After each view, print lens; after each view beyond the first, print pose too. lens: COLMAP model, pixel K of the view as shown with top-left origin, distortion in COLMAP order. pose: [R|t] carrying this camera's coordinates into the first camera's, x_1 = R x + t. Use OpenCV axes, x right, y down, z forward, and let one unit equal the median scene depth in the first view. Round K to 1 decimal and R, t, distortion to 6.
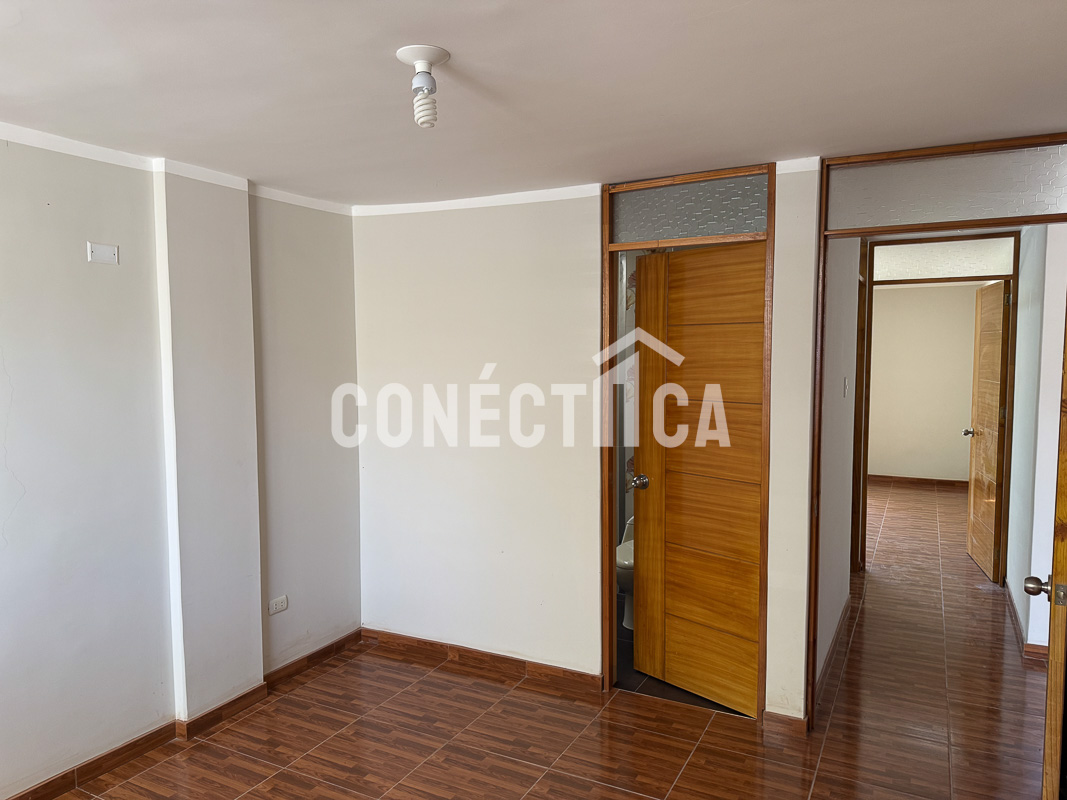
lens RADIAL K [[756.4, 0, 540.2], [0, 756.4, 398.0], [0, 0, 1]] dist [0.011277, 0.006679]
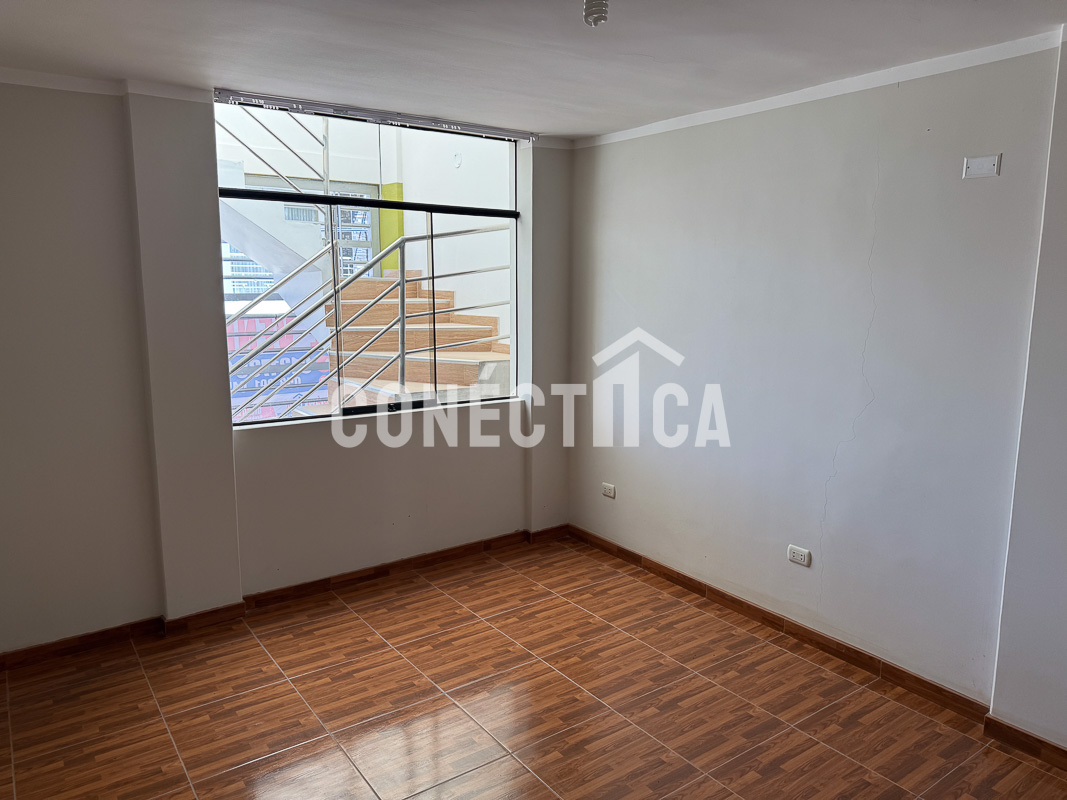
lens RADIAL K [[756.4, 0, 540.2], [0, 756.4, 398.0], [0, 0, 1]] dist [0.011277, 0.006679]
pose [[-0.435497, 0.152926, -0.887106, 0.810390], [-0.059347, 0.978443, 0.197806, -0.109291], [0.898232, 0.138790, -0.417033, 1.513529]]
